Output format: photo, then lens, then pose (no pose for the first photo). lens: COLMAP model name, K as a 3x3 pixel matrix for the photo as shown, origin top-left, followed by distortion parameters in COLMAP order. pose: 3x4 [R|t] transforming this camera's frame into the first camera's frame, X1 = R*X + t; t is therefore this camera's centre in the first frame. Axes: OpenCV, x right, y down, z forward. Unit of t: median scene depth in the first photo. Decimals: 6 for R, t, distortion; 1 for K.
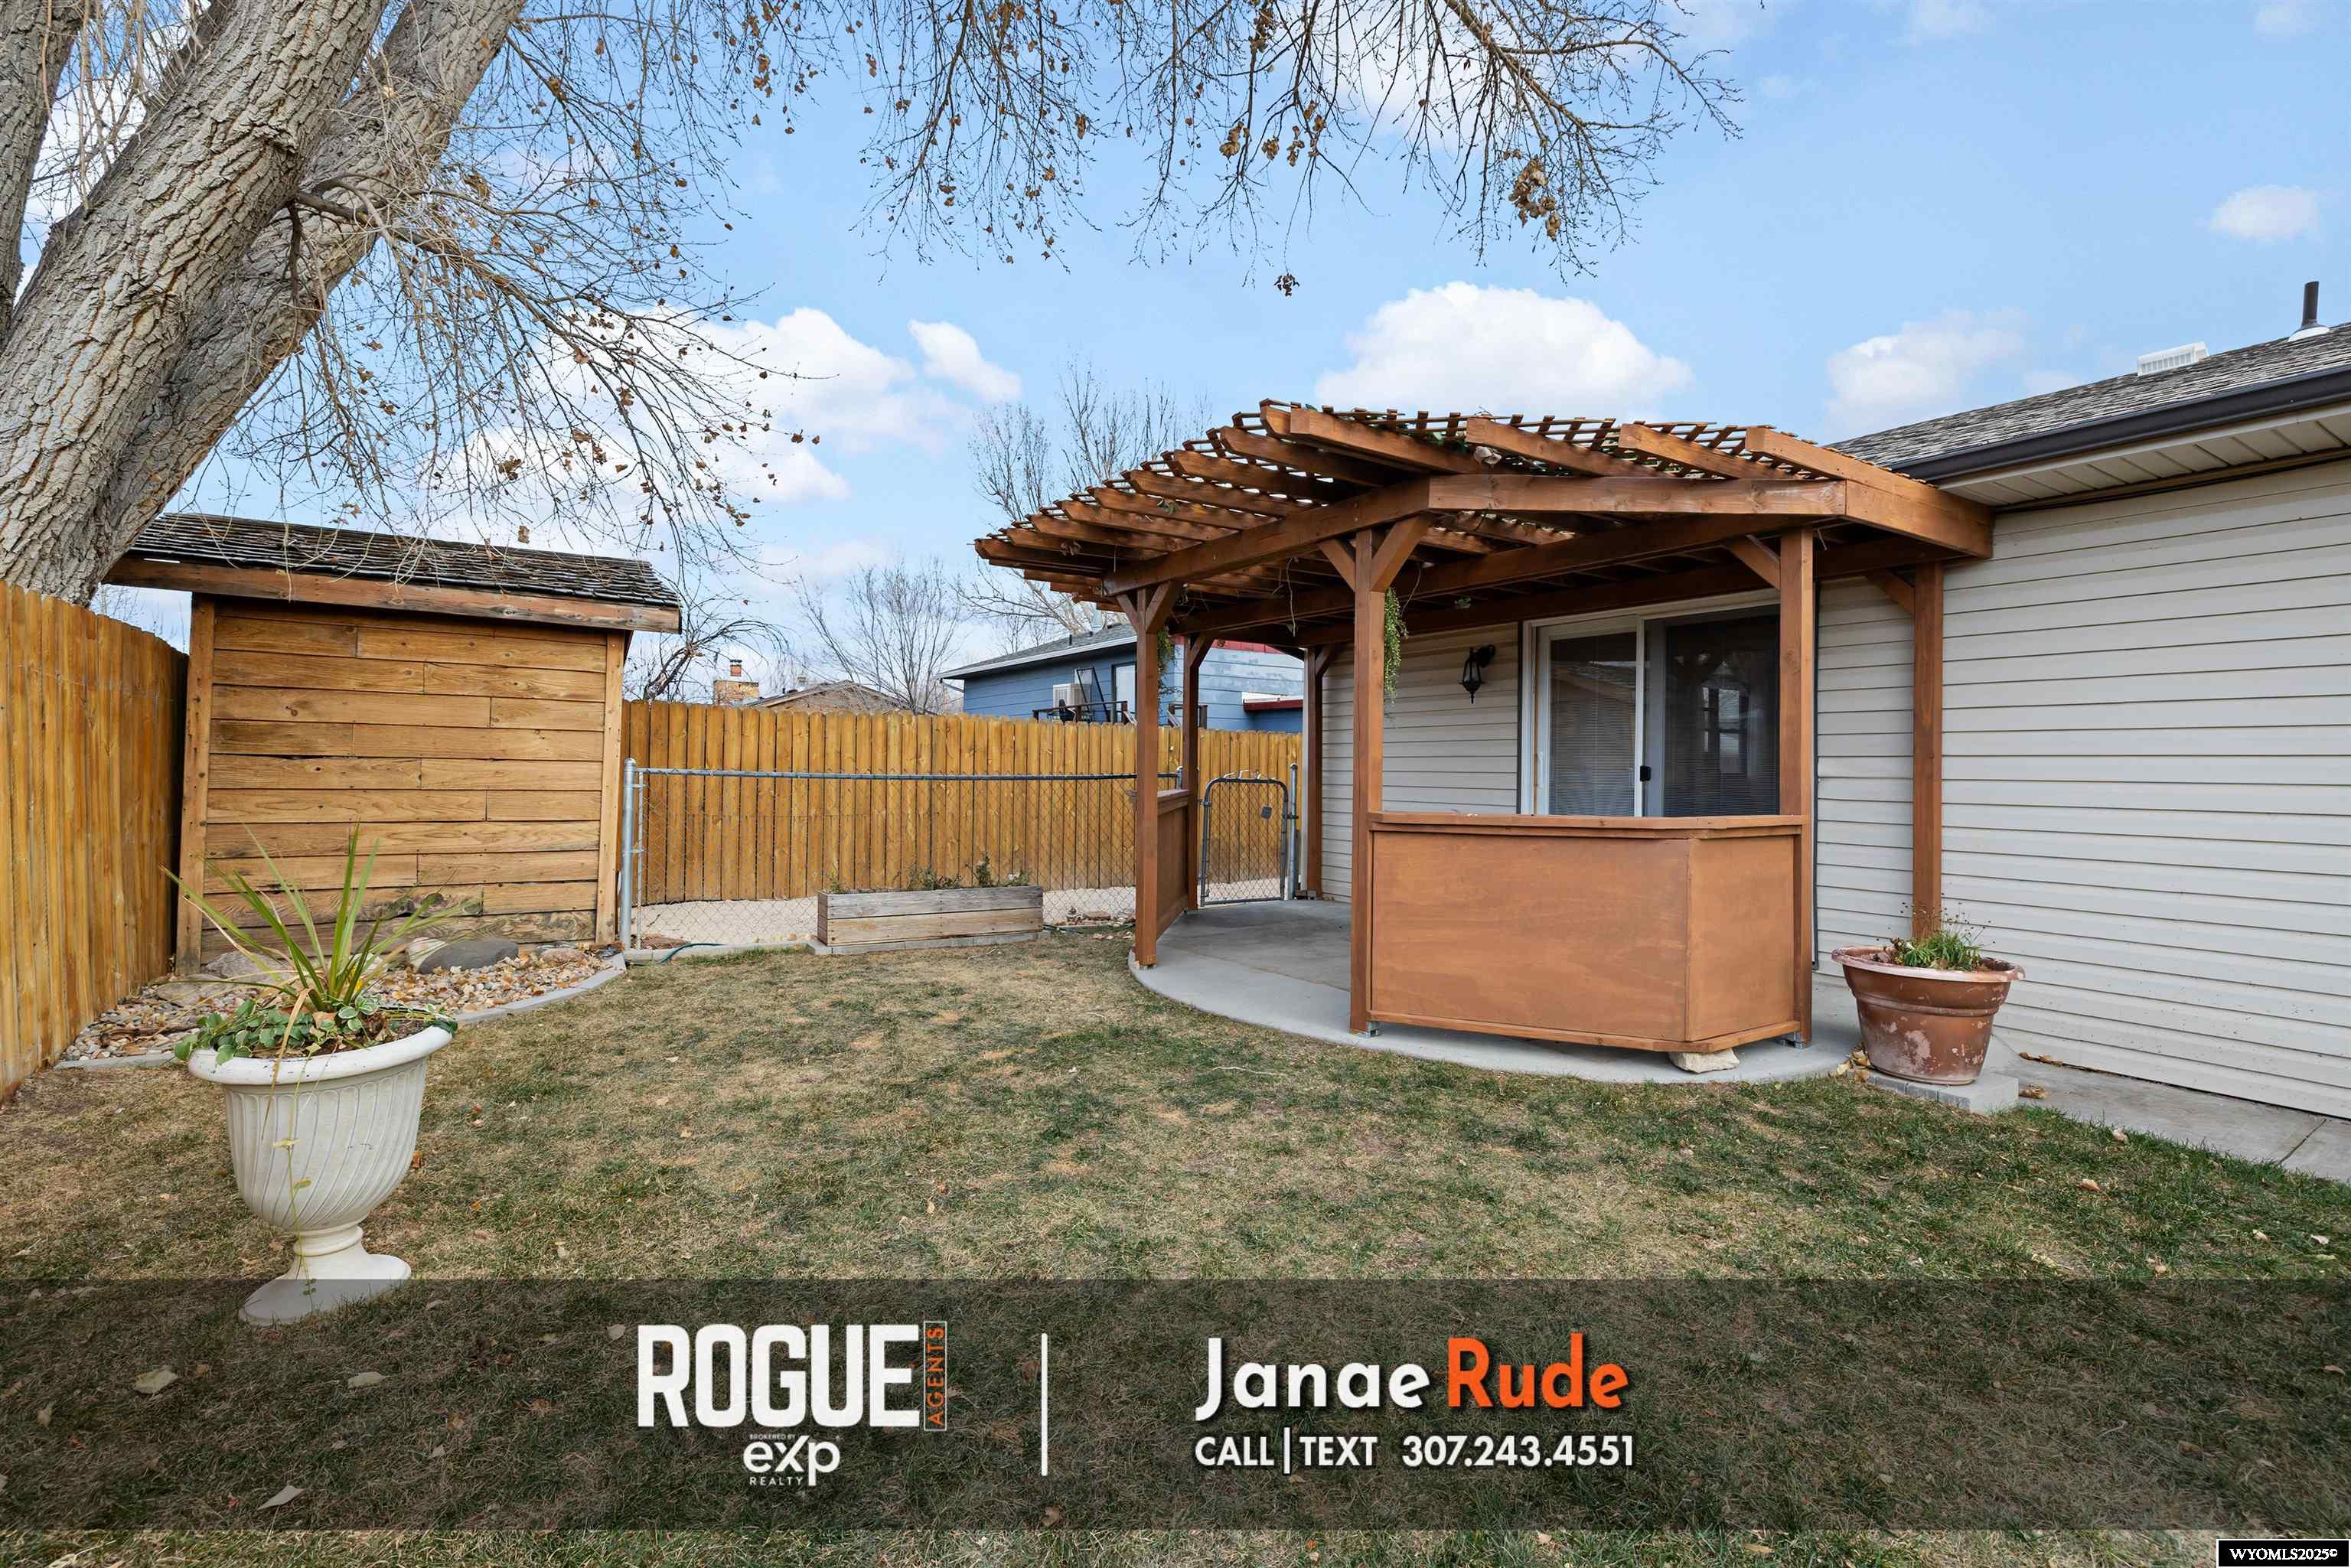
lens RADIAL K [[1010.6, 0, 1194.7], [0, 1010.6, 771.9], [0, 0, 1]] dist [0.003556, 0.000860]
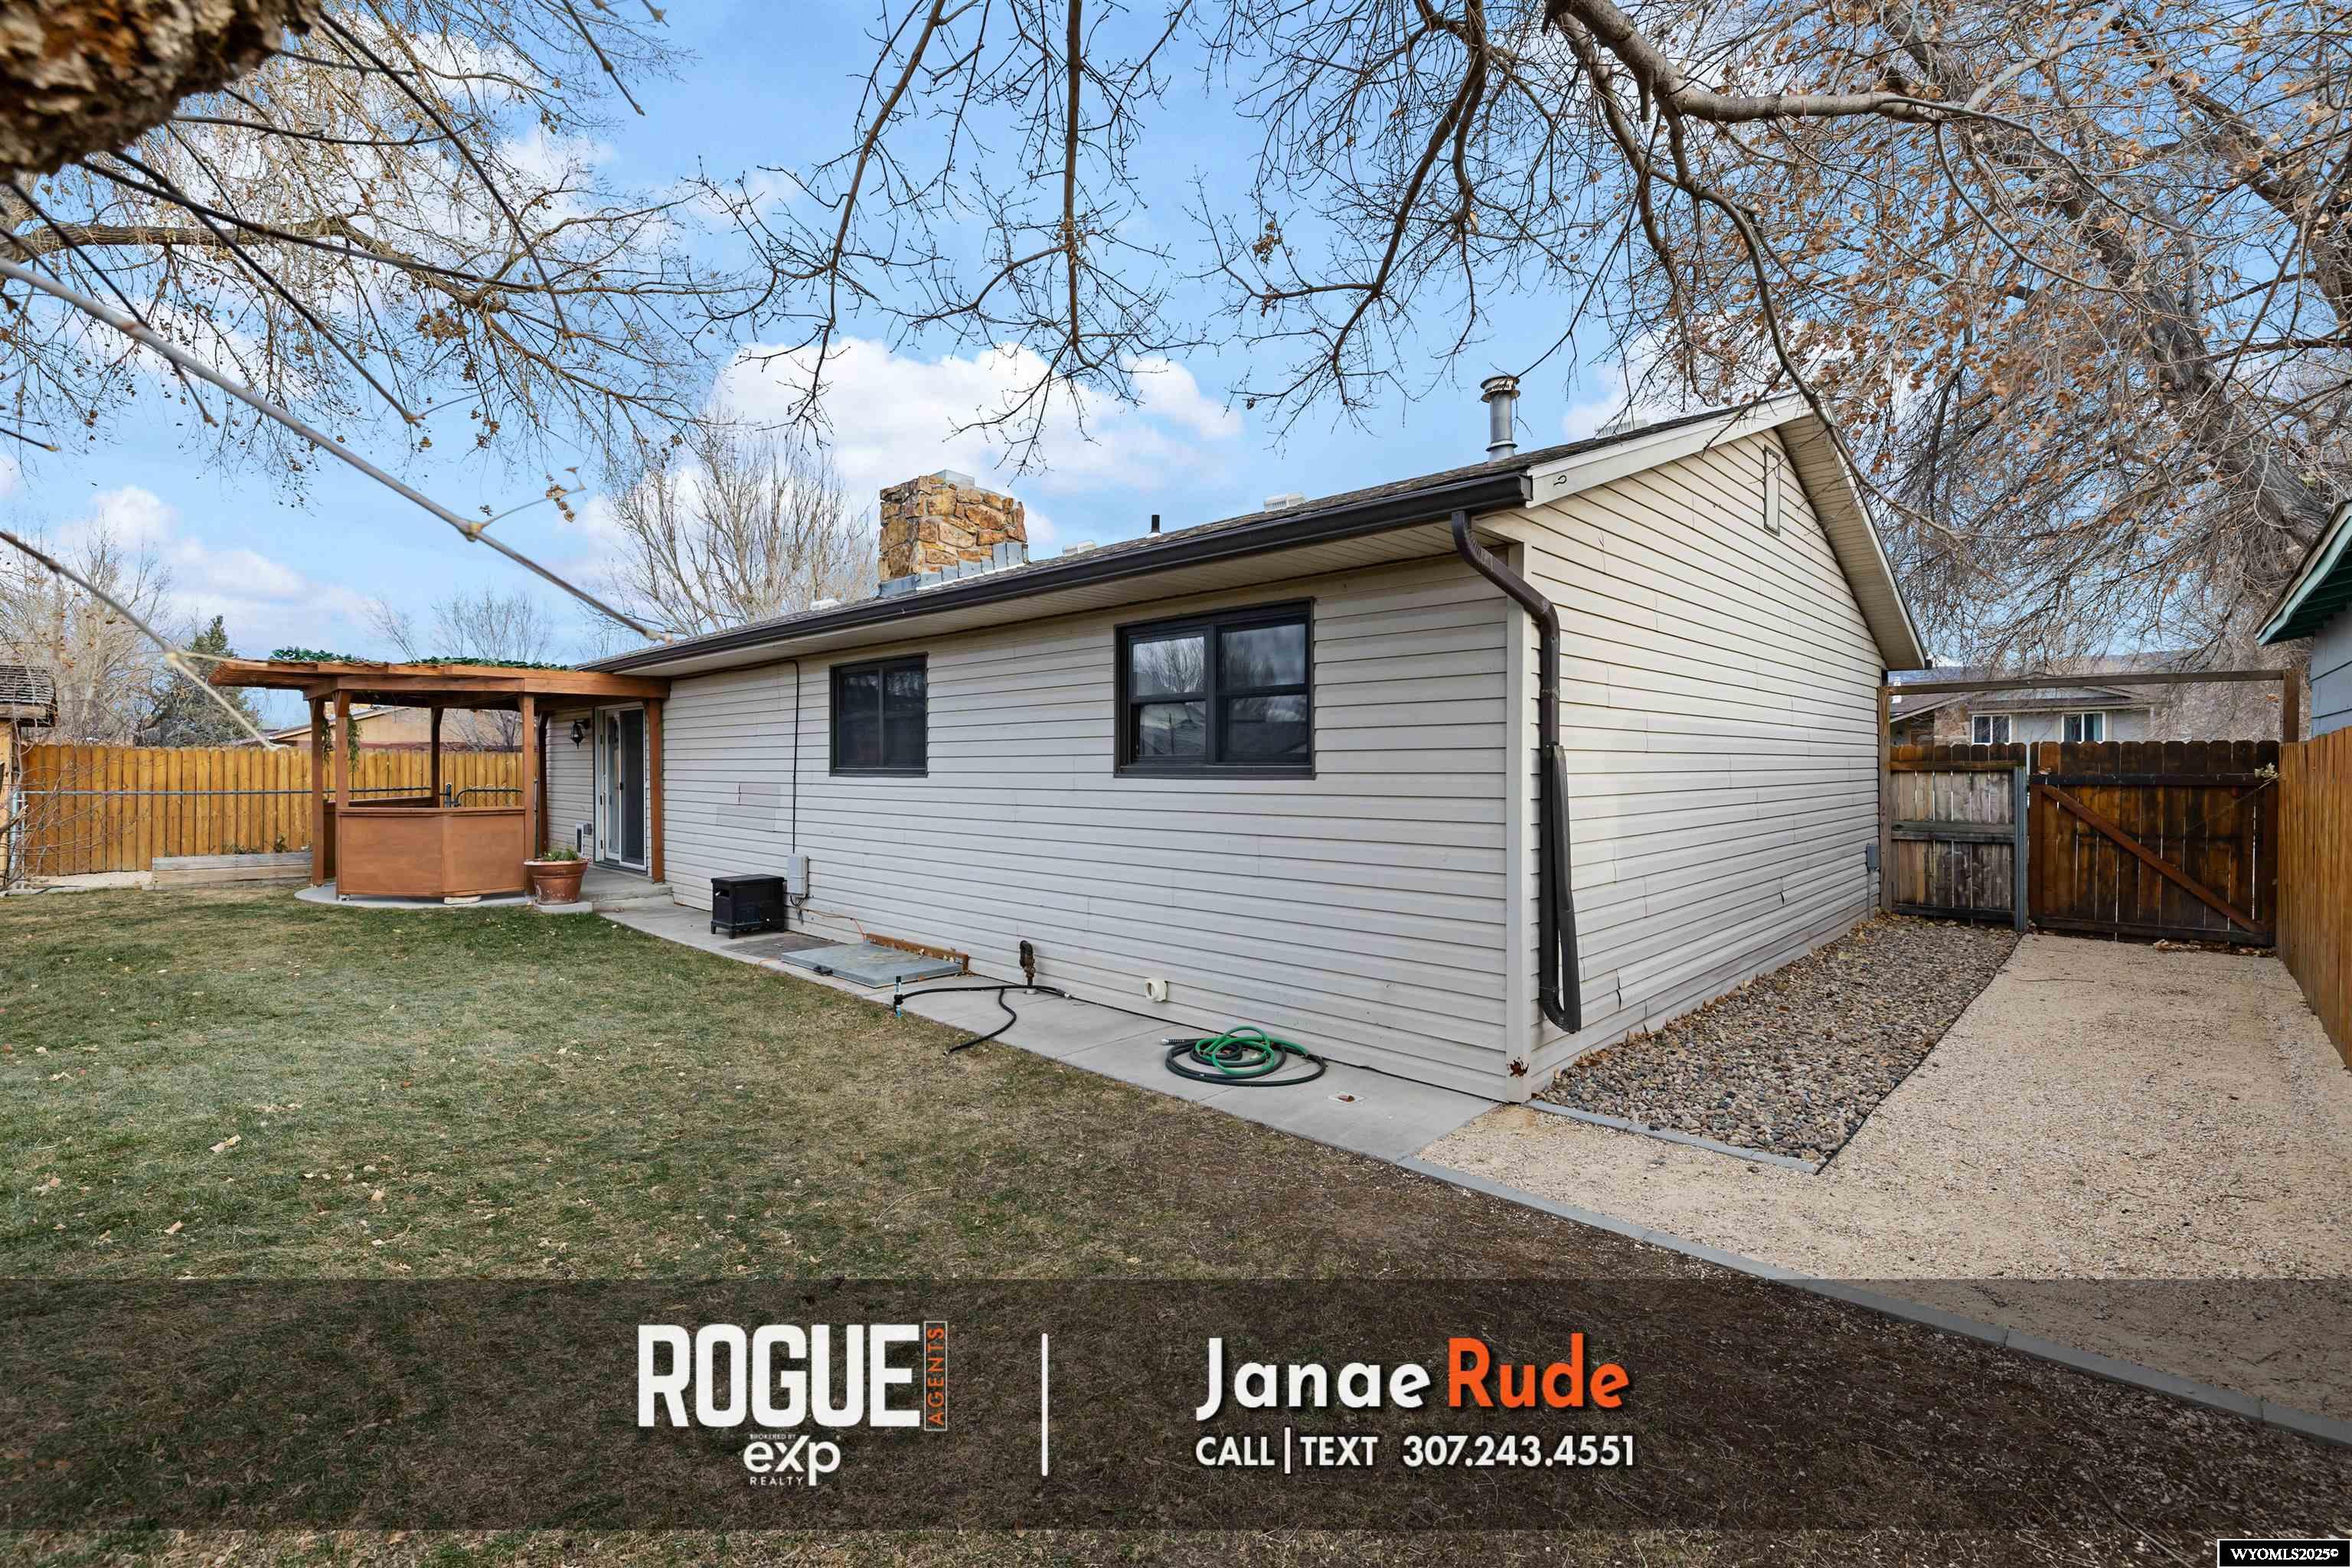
lens RADIAL K [[1011.0, 0, 1164.1], [0, 1011.0, 769.8], [0, 0, 1]] dist [0.003556, 0.000860]
pose [[0.982219, -0.010015, 0.187474, 0.992812], [0.009949, 0.999950, 0.001293, -0.021137], [-0.187477, 0.000595, 0.982269, -1.054555]]
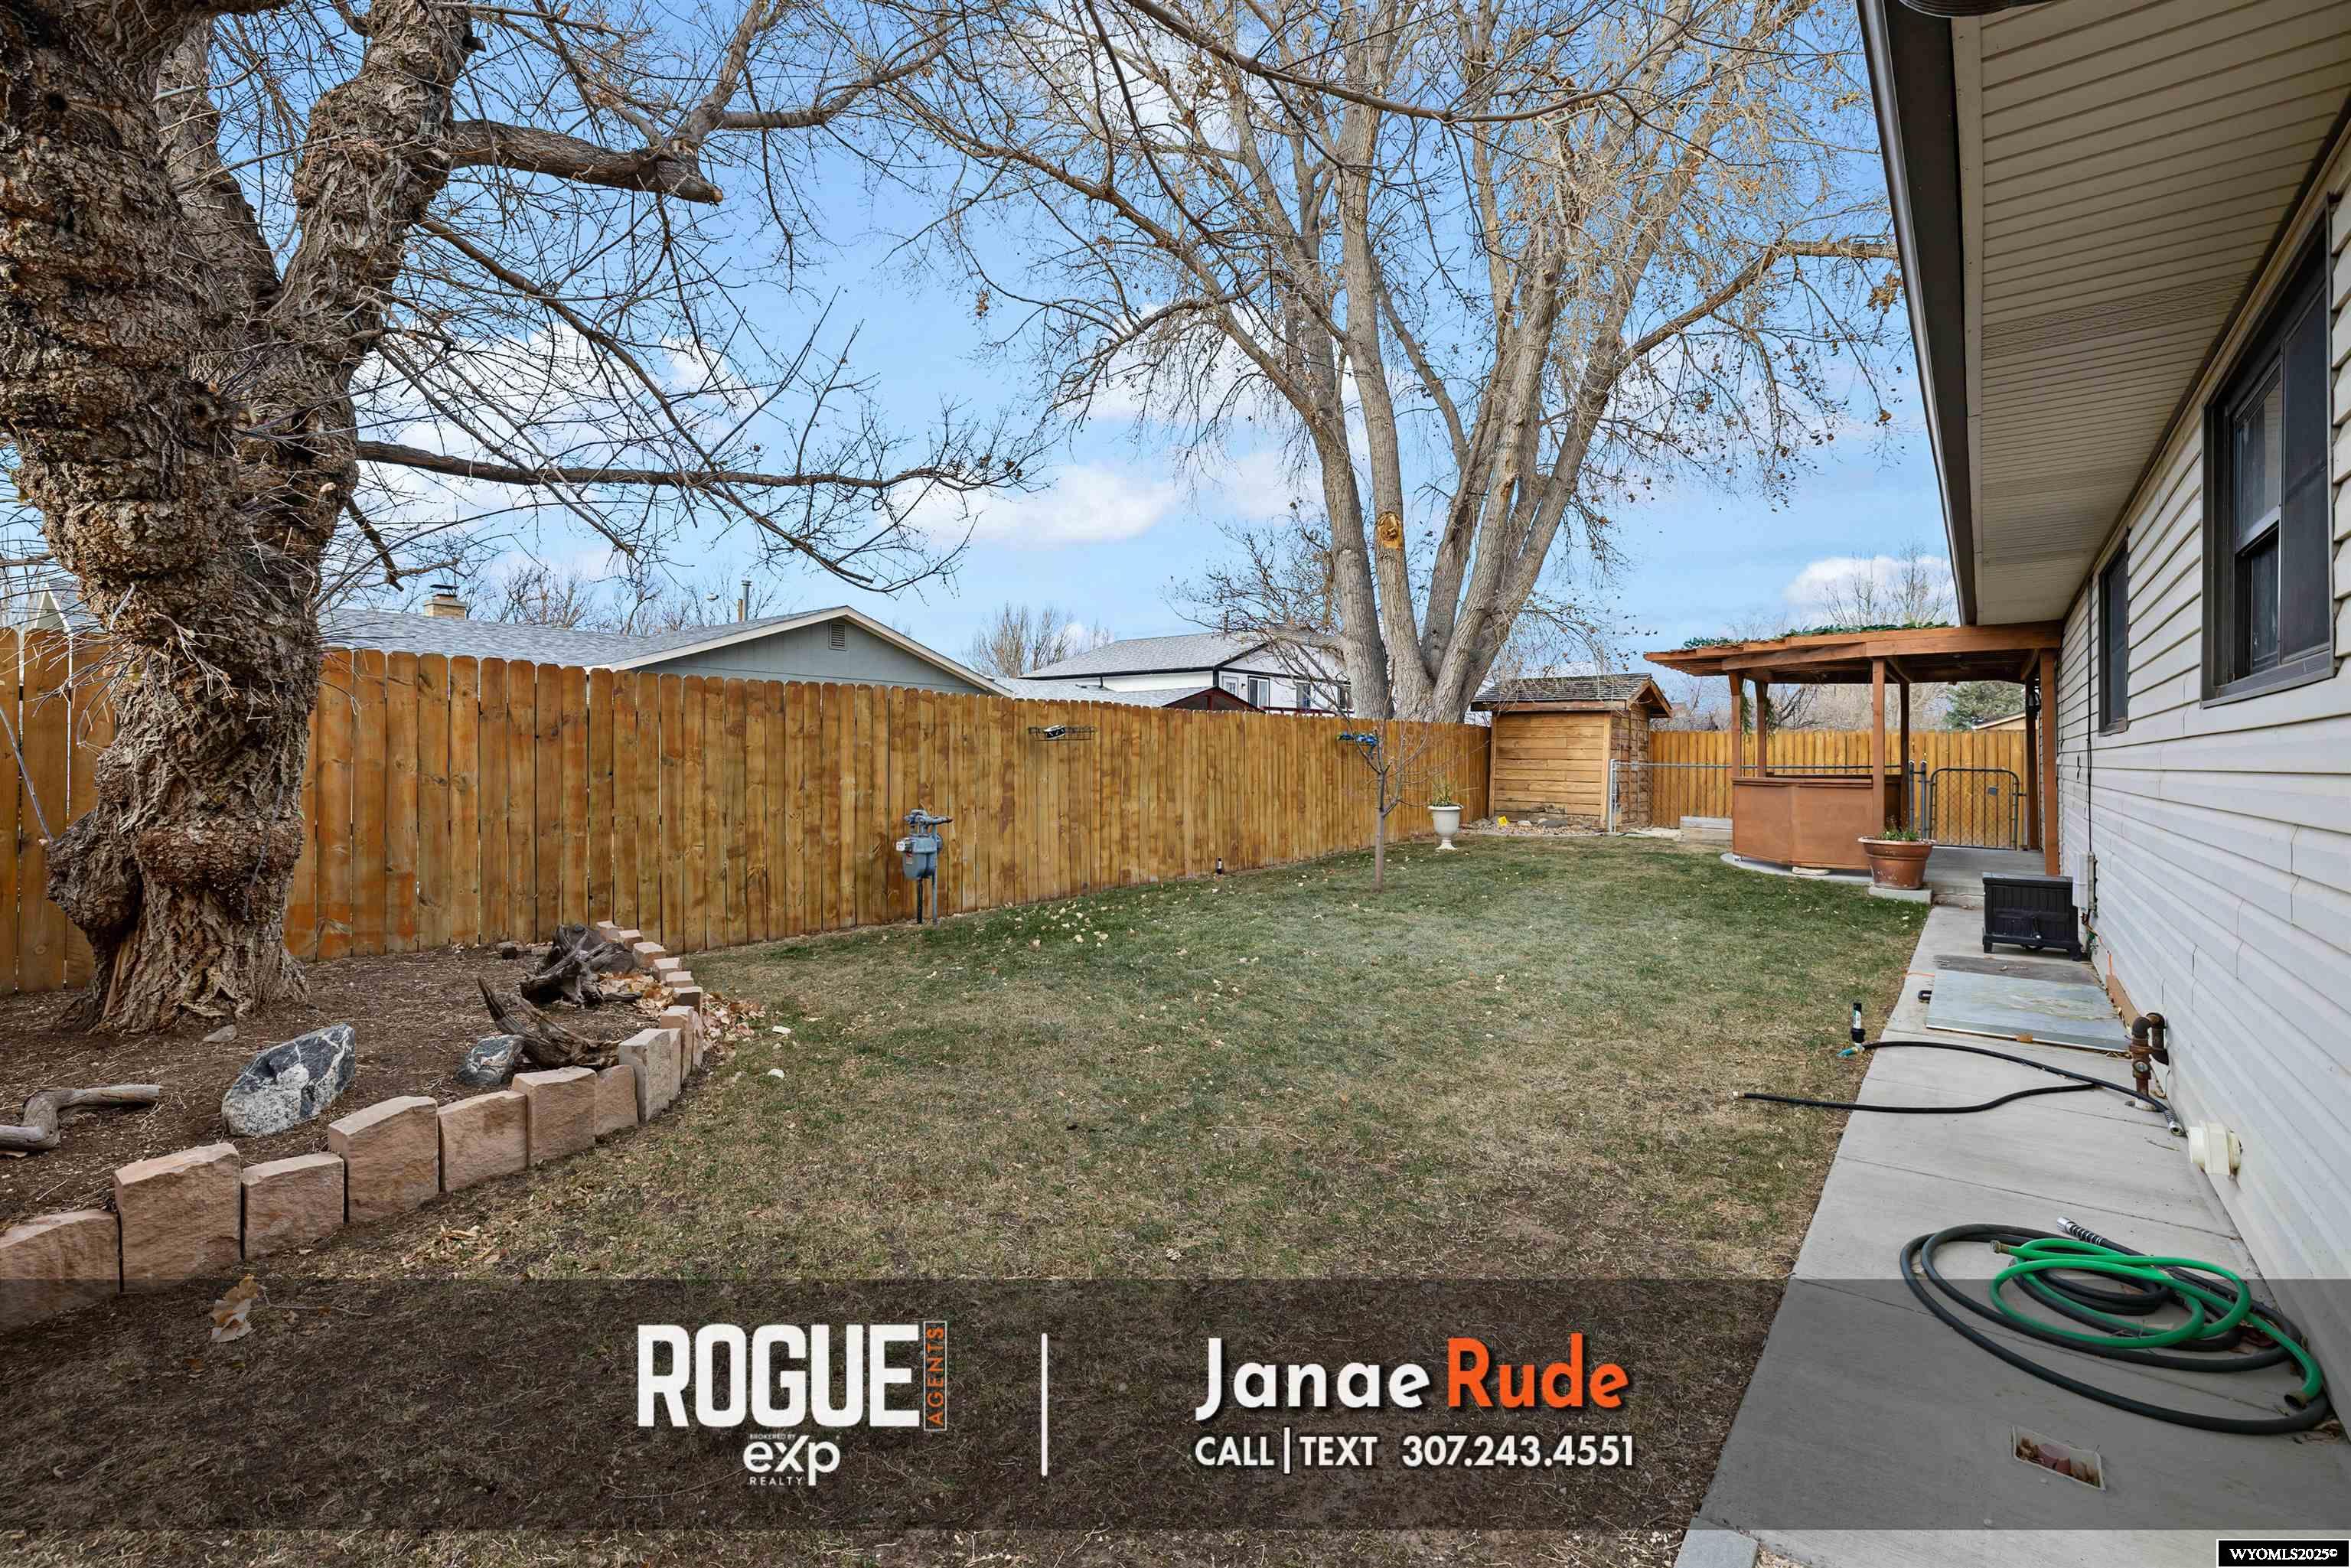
lens RADIAL K [[1010.6, 0, 1173.2], [0, 1010.6, 771.3], [0, 0, 1]] dist [0.003556, 0.000860]
pose [[0.306491, 0.005262, -0.951859, 1.374012], [-0.004997, 0.999980, 0.003919, 0.012415], [0.951860, 0.003555, 0.306511, -0.758894]]
